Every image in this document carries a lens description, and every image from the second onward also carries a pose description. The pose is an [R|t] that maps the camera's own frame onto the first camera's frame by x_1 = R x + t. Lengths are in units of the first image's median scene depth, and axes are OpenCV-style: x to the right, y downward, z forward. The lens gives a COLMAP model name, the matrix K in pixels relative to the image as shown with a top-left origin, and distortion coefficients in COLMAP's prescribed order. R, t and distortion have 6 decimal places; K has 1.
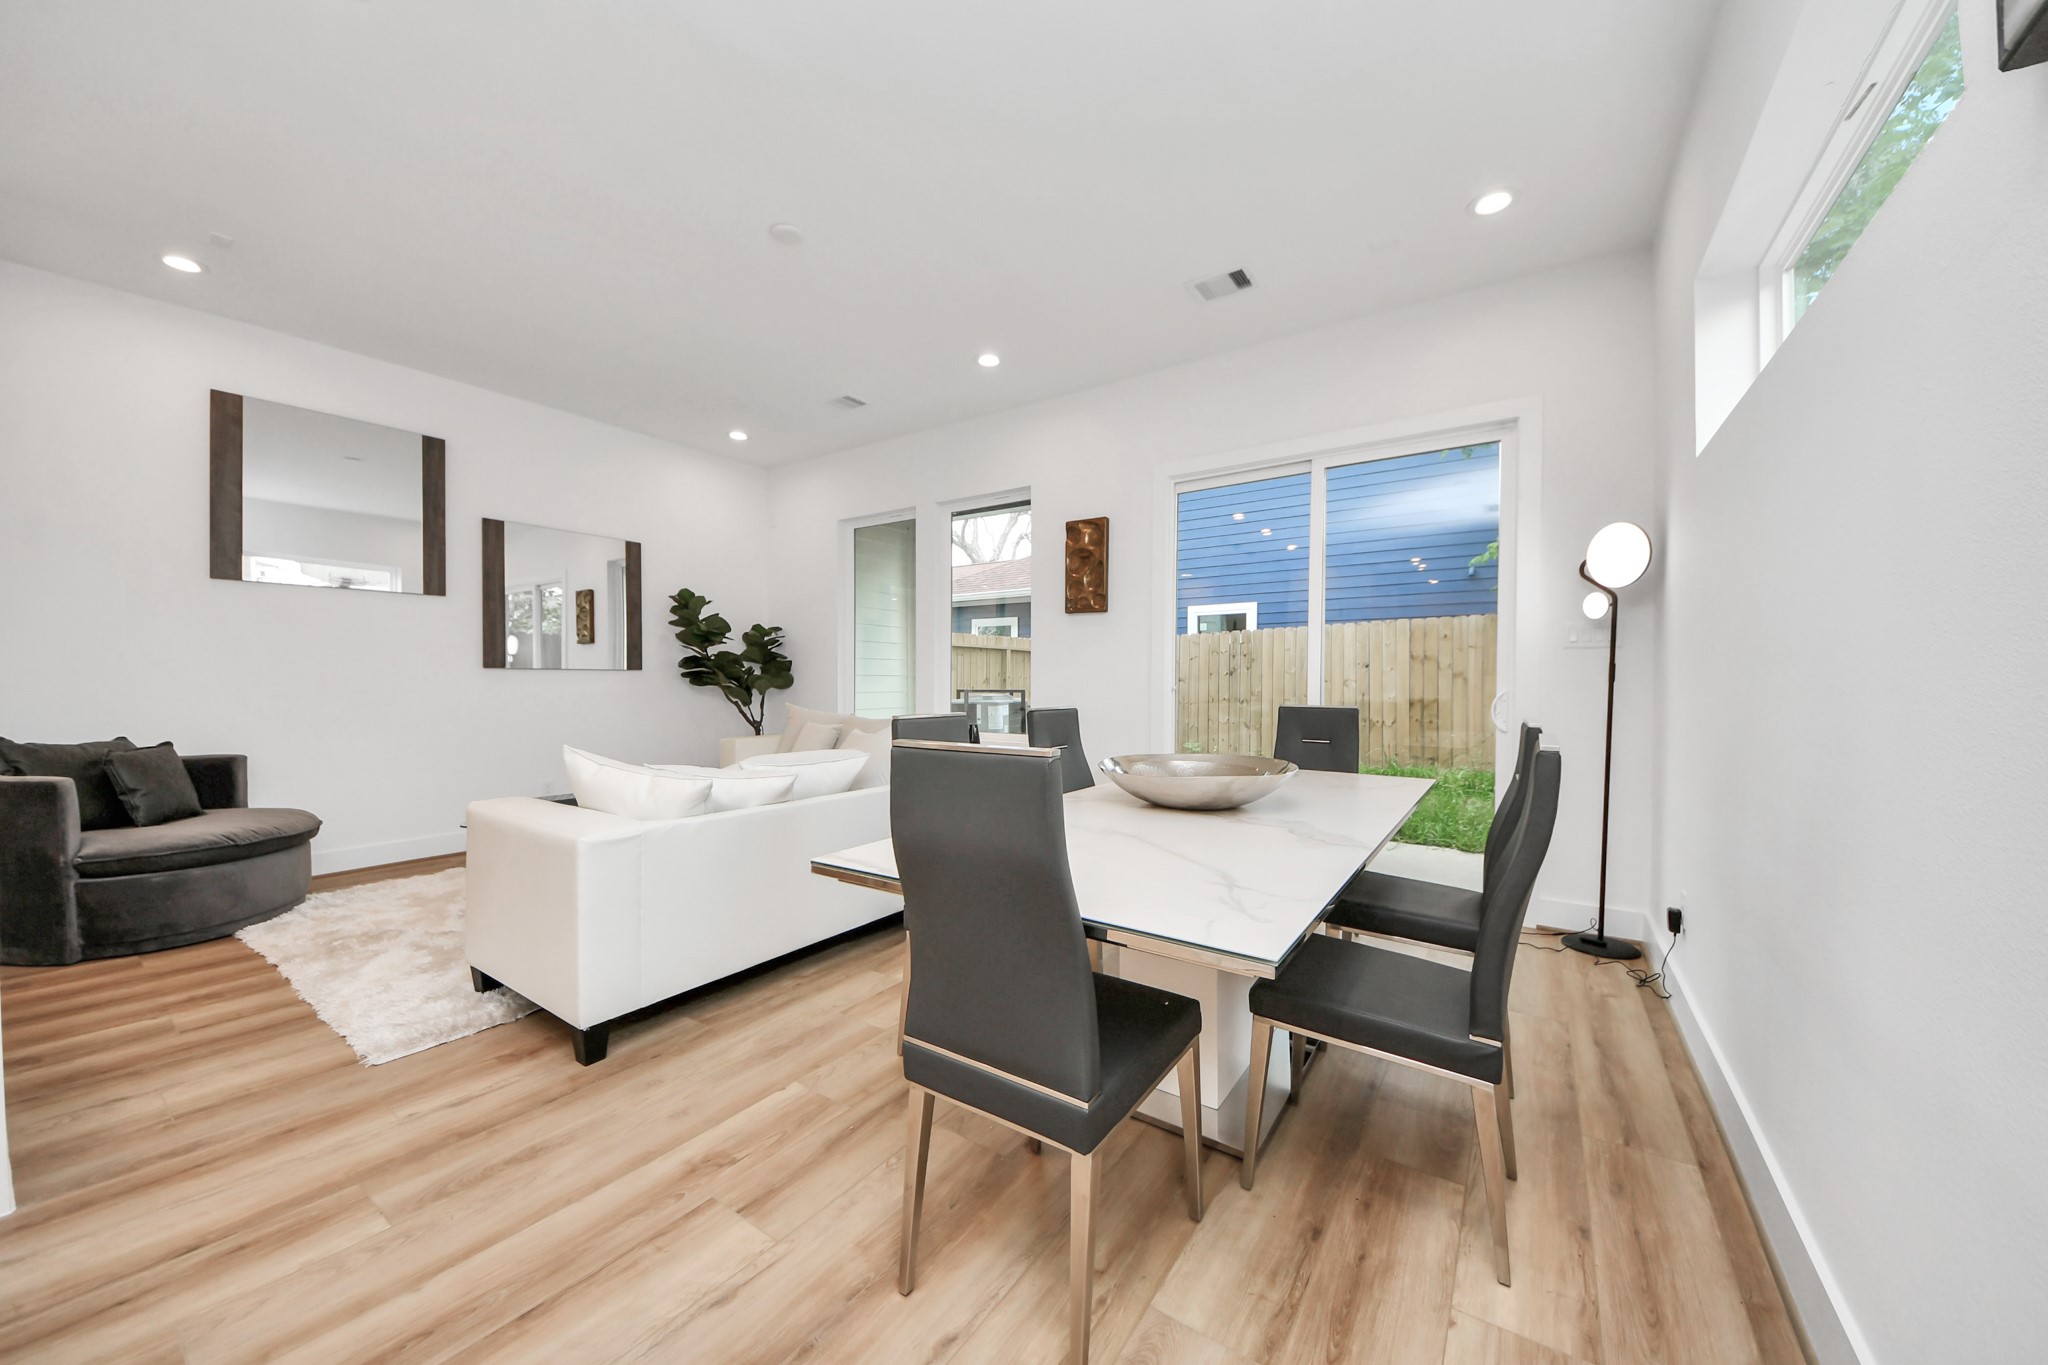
lens RADIAL K [[740.5, 0, 1016.3], [0, 740.5, 696.9], [0, 0, 1]] dist [0.002394, -0.007684]
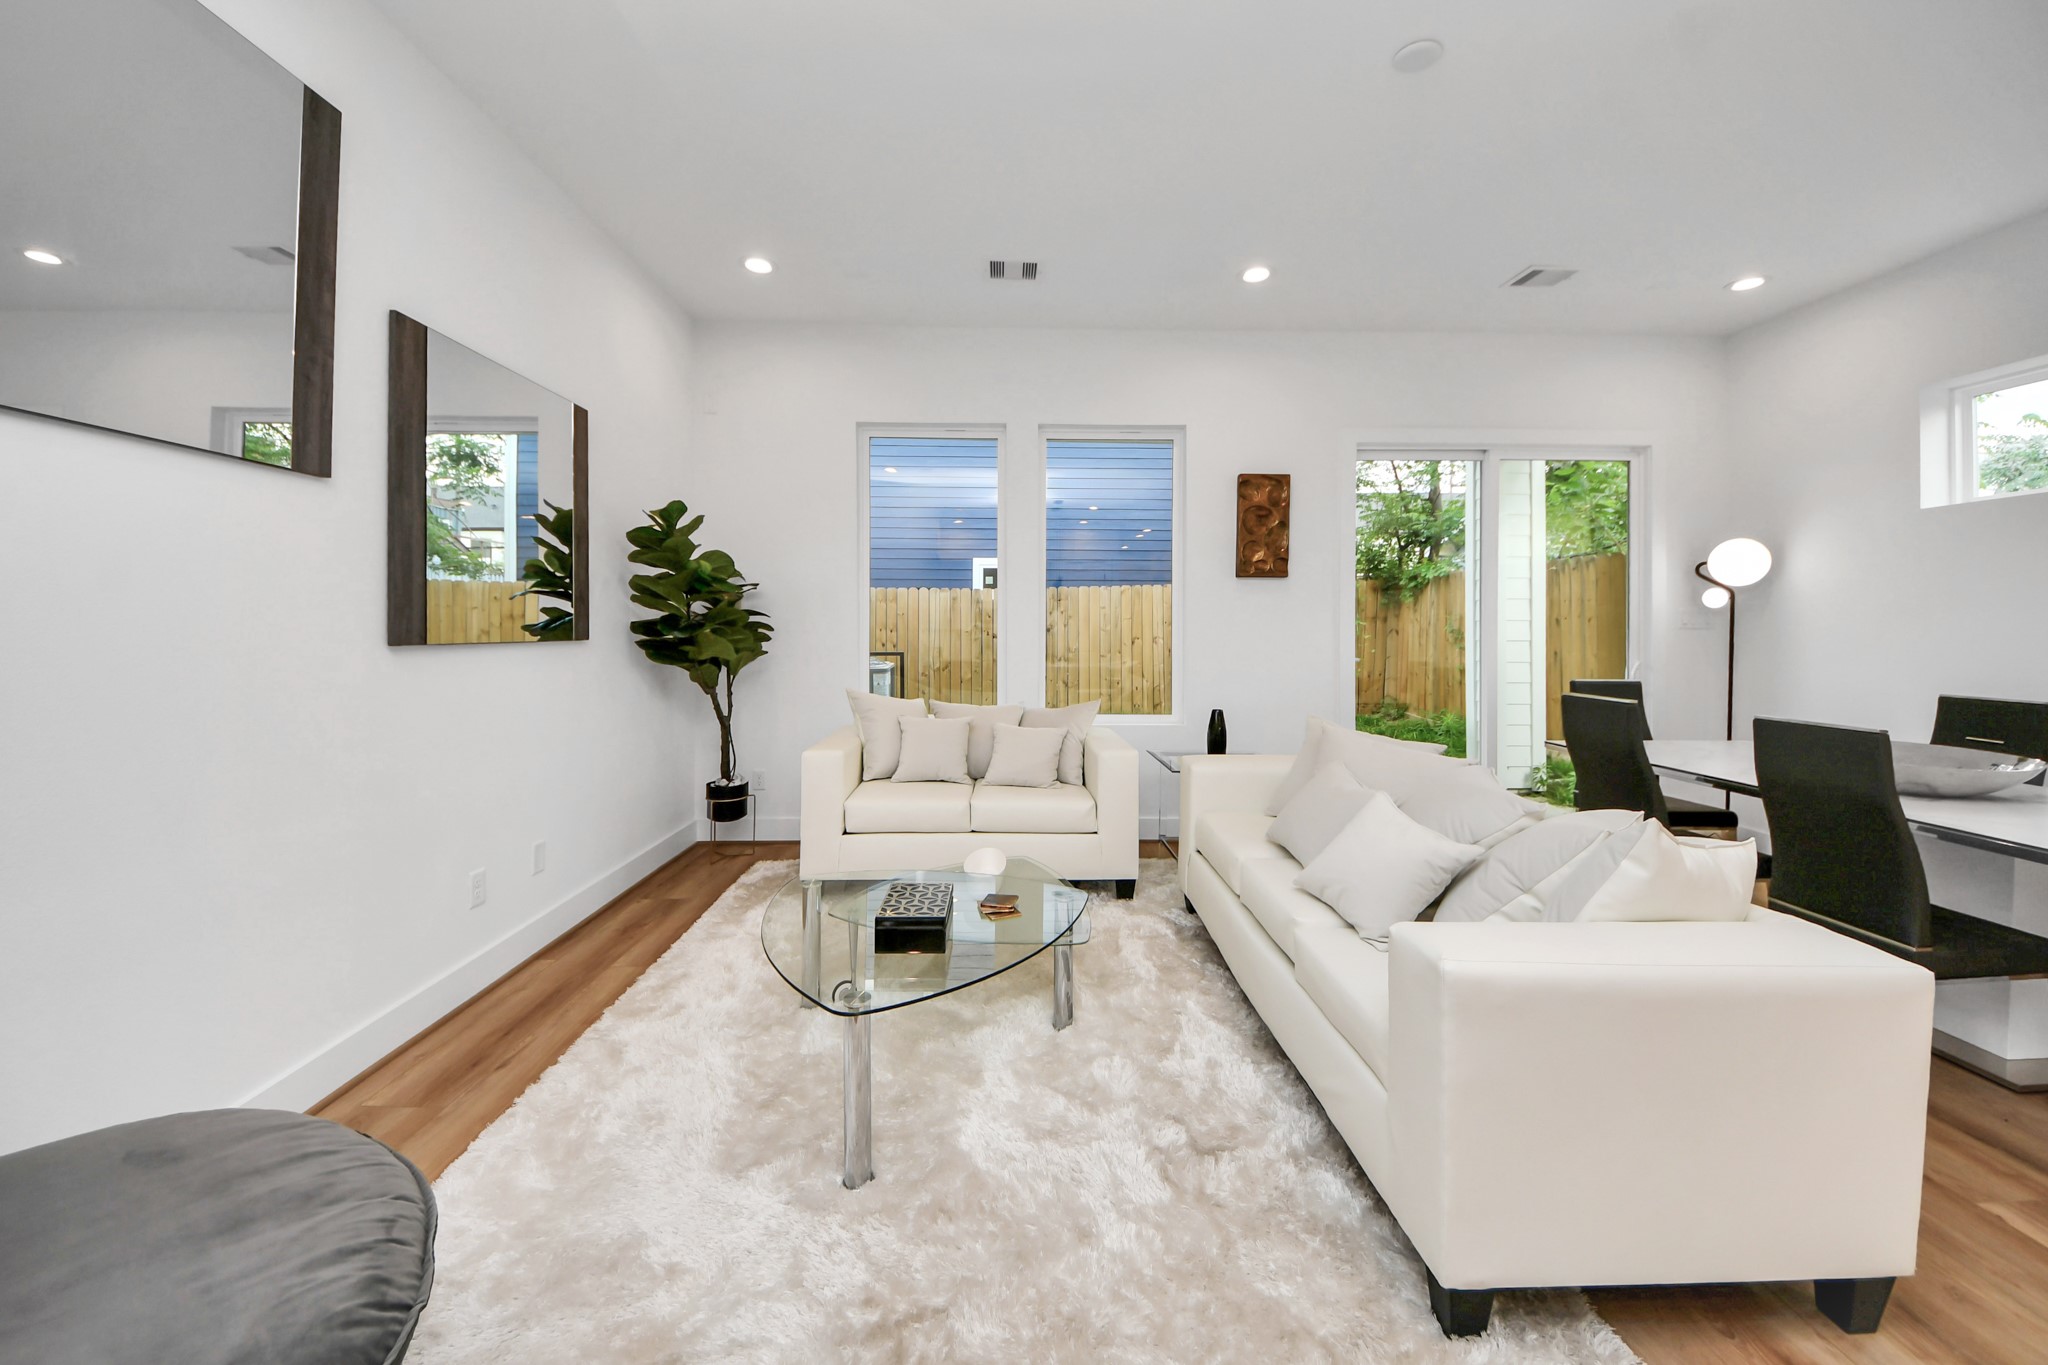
lens RADIAL K [[740.5, 0, 997.7], [0, 740.5, 624.9], [0, 0, 1]] dist [0.002394, -0.007684]
pose [[0.829004, 0.005122, 0.559220, -0.707998], [0.007639, 0.999761, -0.020480, -0.042118], [-0.559191, 0.021250, 0.828767, 0.454770]]
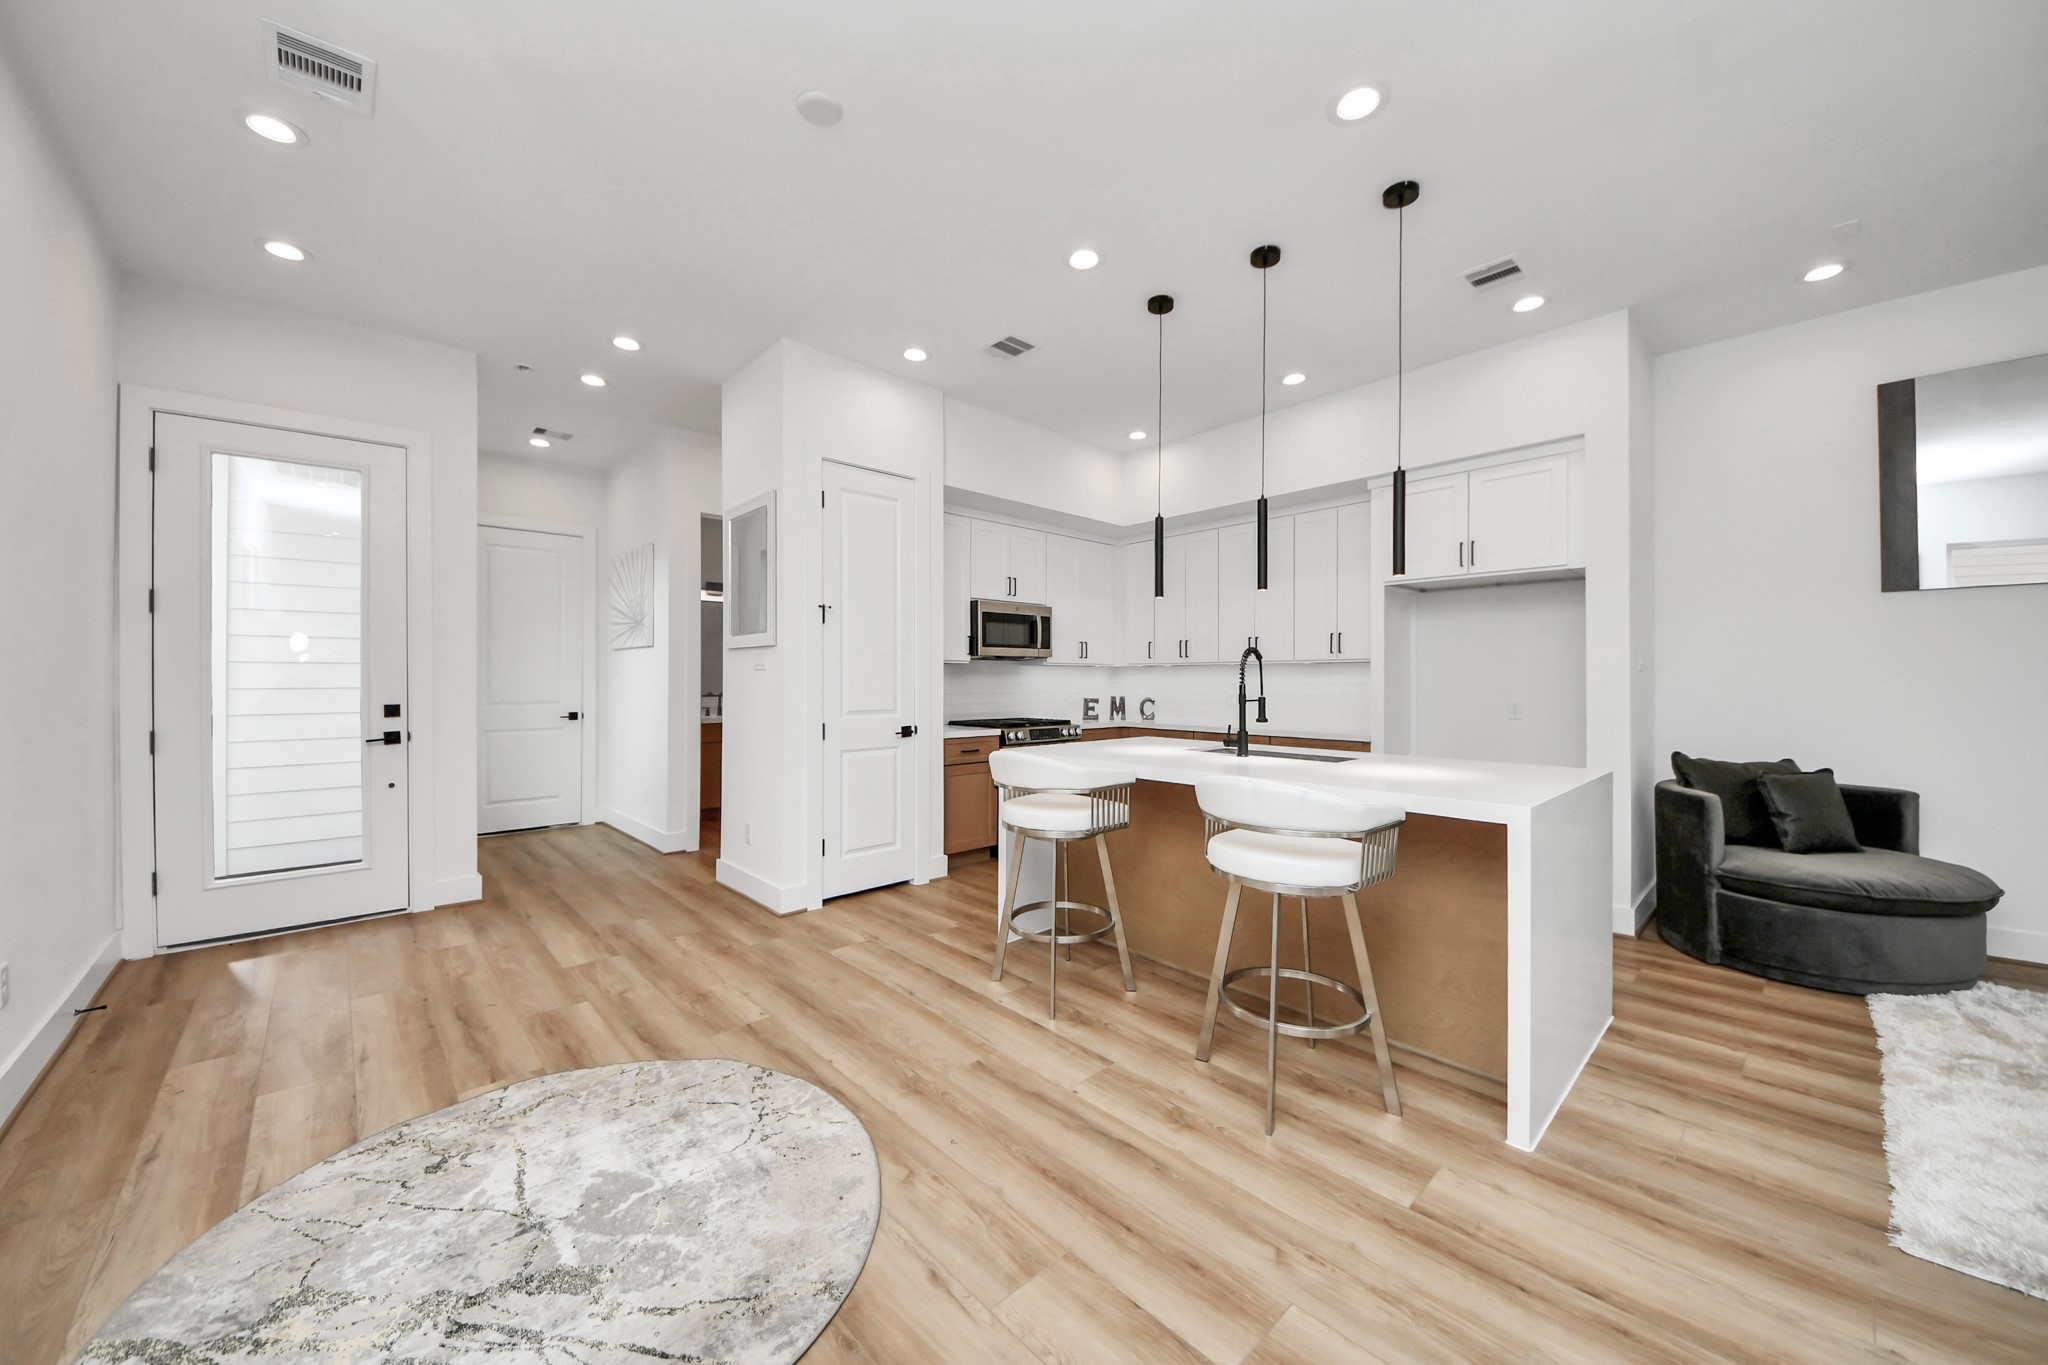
lens RADIAL K [[740.5, 0, 1027.9], [0, 740.5, 678.1], [0, 0, 1]] dist [0.002394, -0.007684]
pose [[-0.224672, -0.003346, -0.974429, 0.016949], [-0.020016, 0.999799, 0.001182, -0.029418], [0.974229, 0.019770, -0.224694, 0.141504]]
